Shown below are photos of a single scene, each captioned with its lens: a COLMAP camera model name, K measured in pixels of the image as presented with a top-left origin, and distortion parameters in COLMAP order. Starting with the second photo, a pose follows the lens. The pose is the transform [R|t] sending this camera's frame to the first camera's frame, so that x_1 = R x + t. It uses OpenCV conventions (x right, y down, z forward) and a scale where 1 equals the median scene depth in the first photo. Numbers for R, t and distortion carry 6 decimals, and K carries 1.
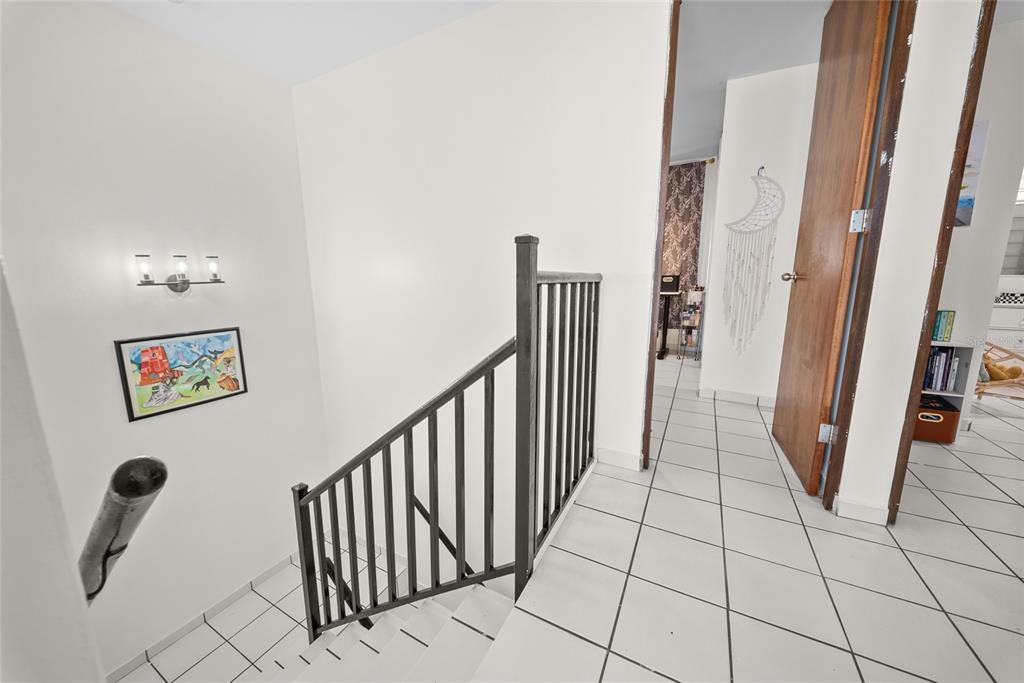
lens RADIAL K [[371.4, 0, 509.3], [0, 371.4, 341.0], [0, 0, 1]] dist [-0.000926, -0.001508]
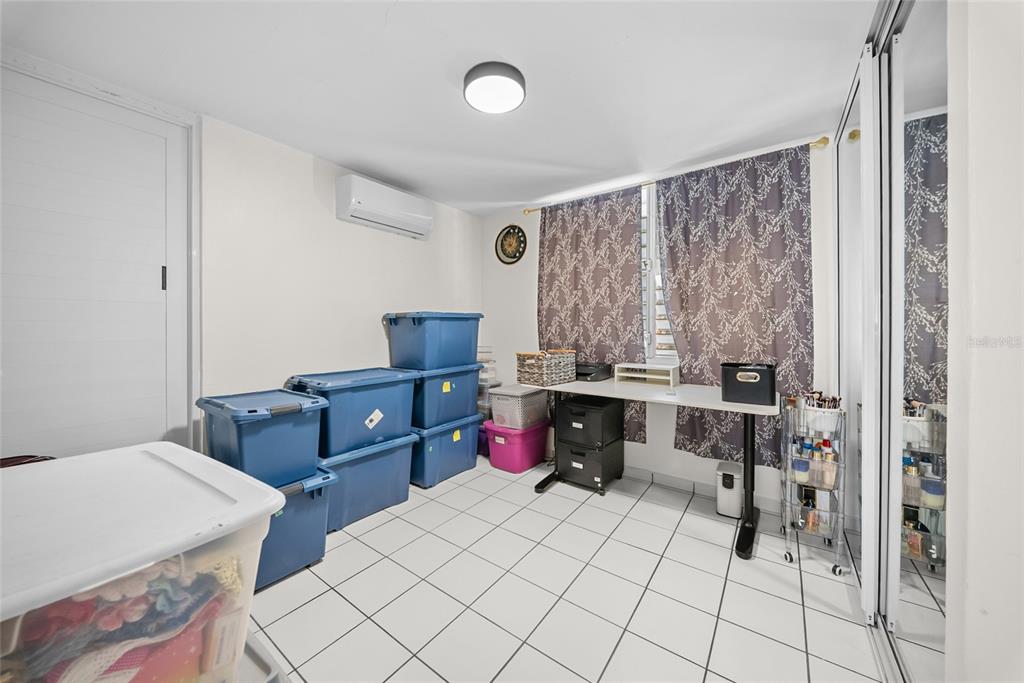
lens RADIAL K [[371.4, 0, 509.3], [0, 371.4, 336.4], [0, 0, 1]] dist [-0.000926, -0.001508]
pose [[0.985592, -0.000648, -0.169139, 0.205241], [-0.028423, 0.985138, -0.169399, -0.122748], [0.166735, 0.171766, 0.970925, 0.473241]]
